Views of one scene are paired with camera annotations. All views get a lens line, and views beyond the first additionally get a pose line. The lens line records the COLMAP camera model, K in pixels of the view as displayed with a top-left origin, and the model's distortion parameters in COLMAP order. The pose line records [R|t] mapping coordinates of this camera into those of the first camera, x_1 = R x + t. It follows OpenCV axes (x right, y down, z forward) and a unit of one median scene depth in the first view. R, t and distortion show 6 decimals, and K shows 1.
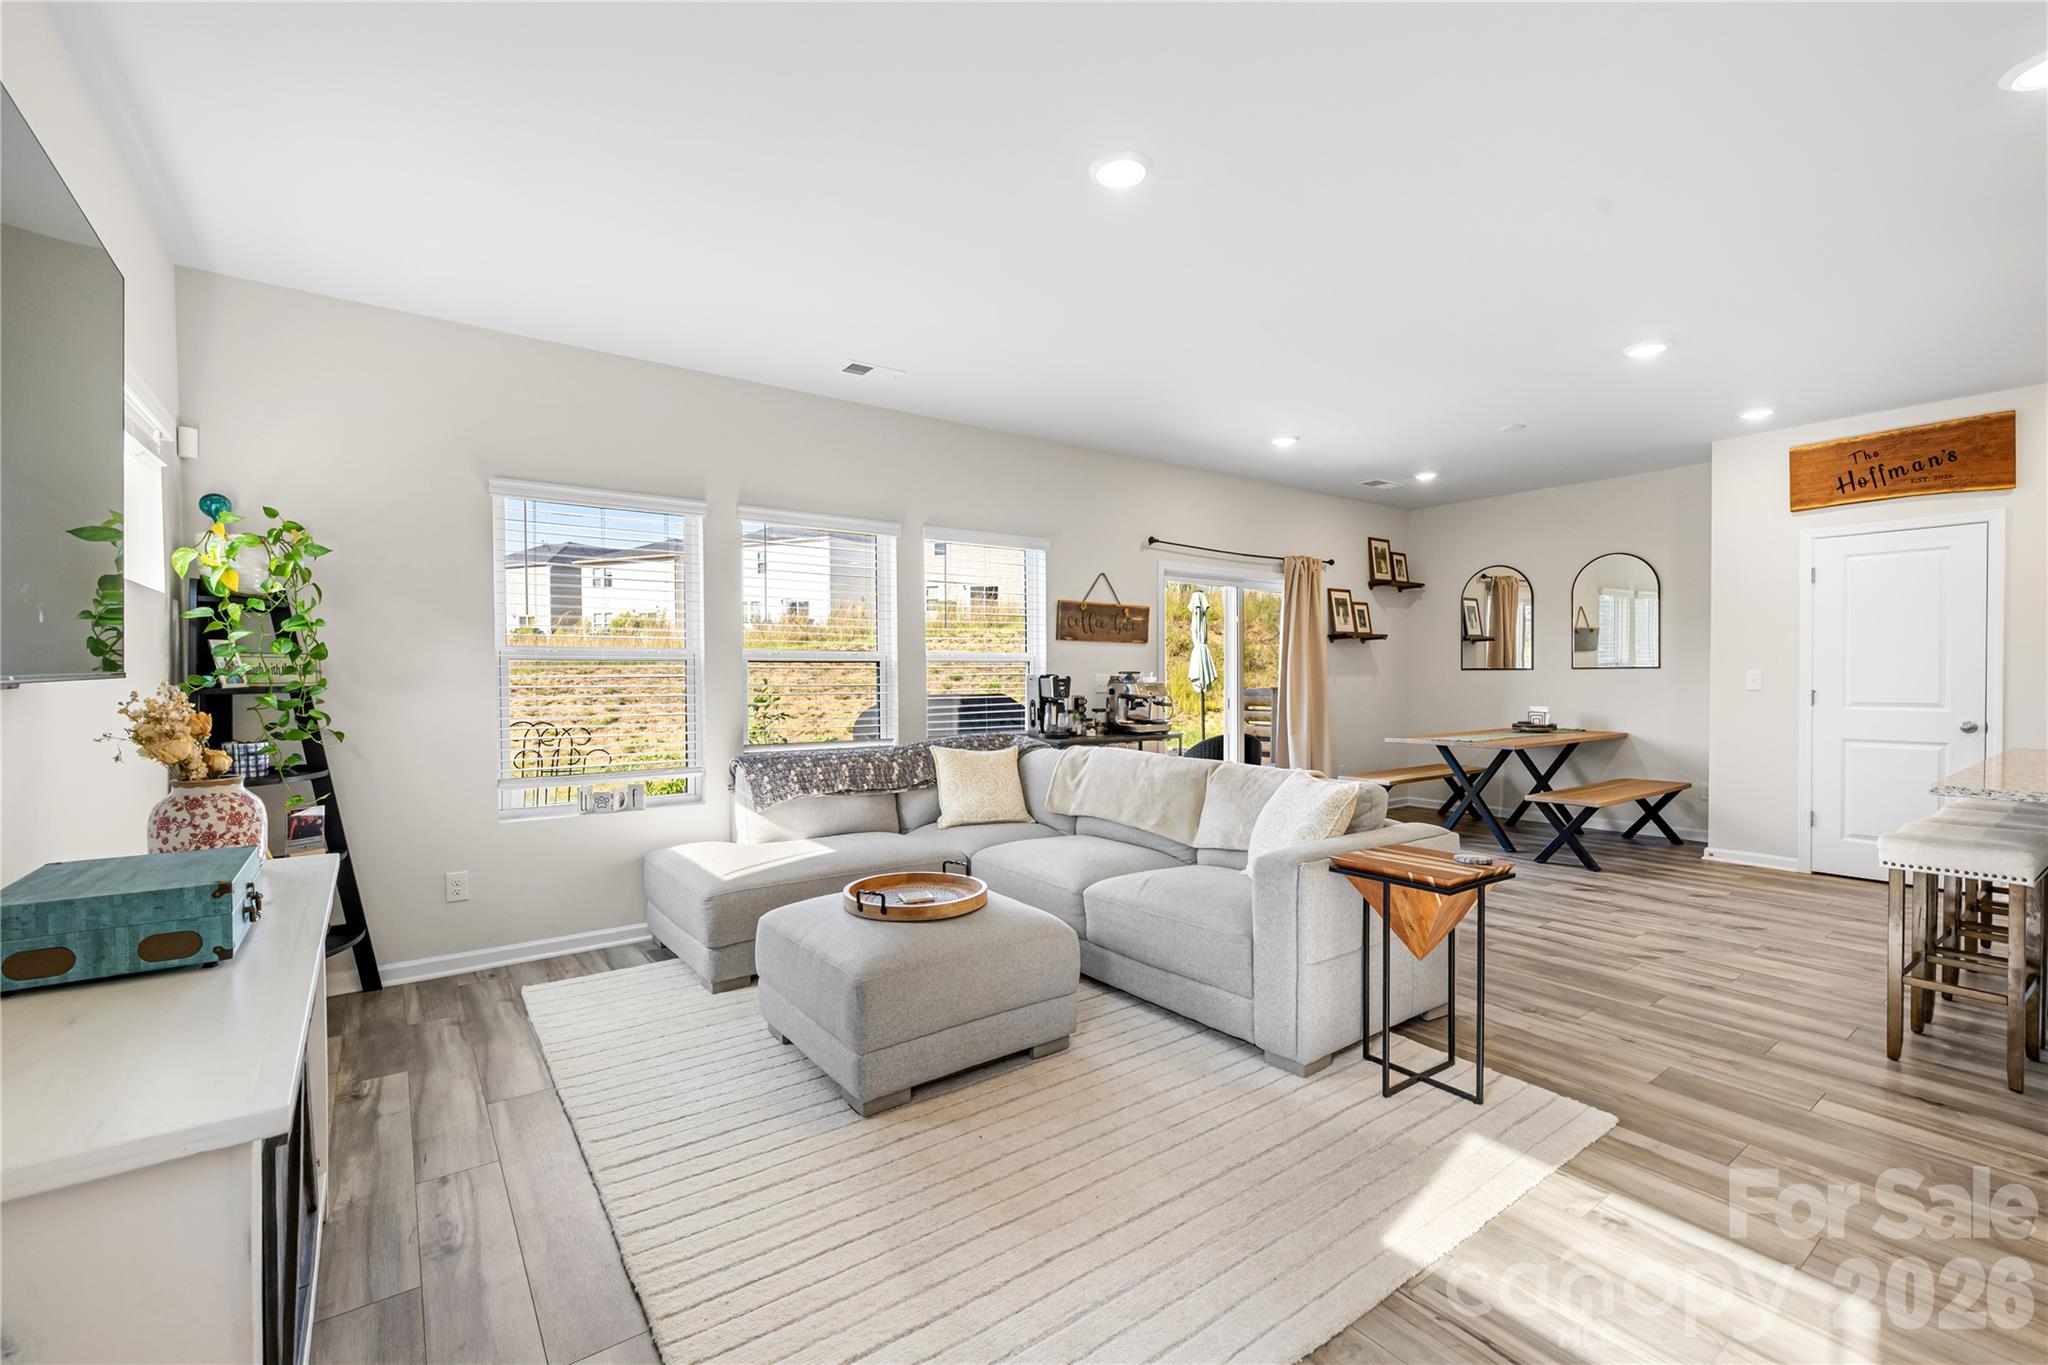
lens RADIAL K [[865.9, 0, 1018.4], [0, 865.9, 689.1], [0, 0, 1]] dist [-0.000054, 0.000028]
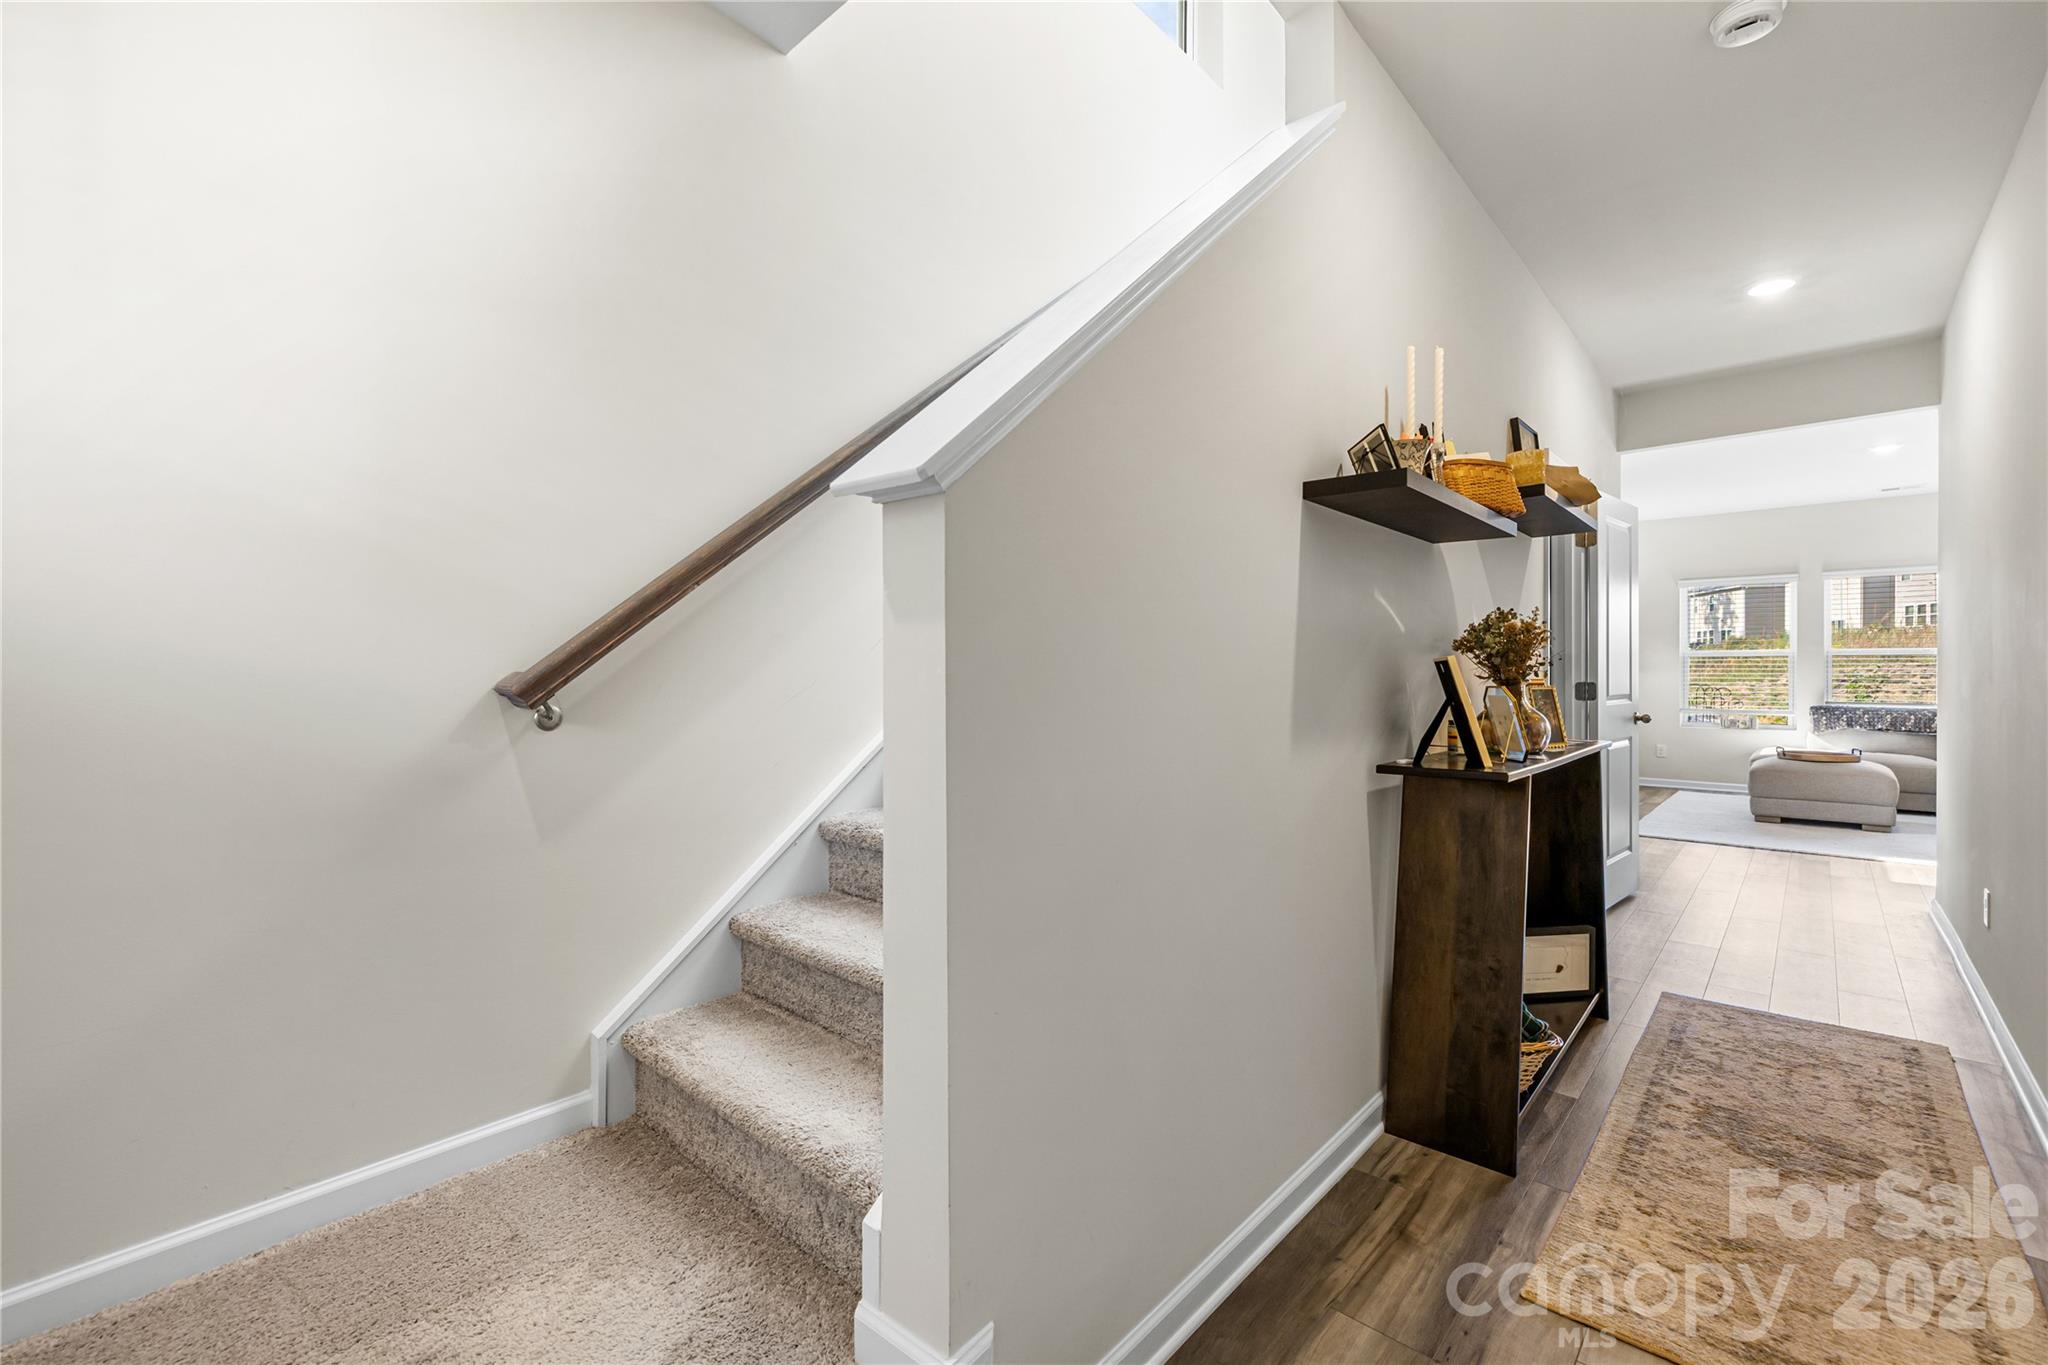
lens RADIAL K [[865.9, 0, 1018.4], [0, 865.9, 689.1], [0, 0, 1]] dist [-0.000054, 0.000028]
pose [[0.189136, 0.013510, -0.981858, 1.262597], [-0.009262, 0.999885, 0.011974, 0.032970], [0.981907, 0.006829, 0.189239, -1.122777]]
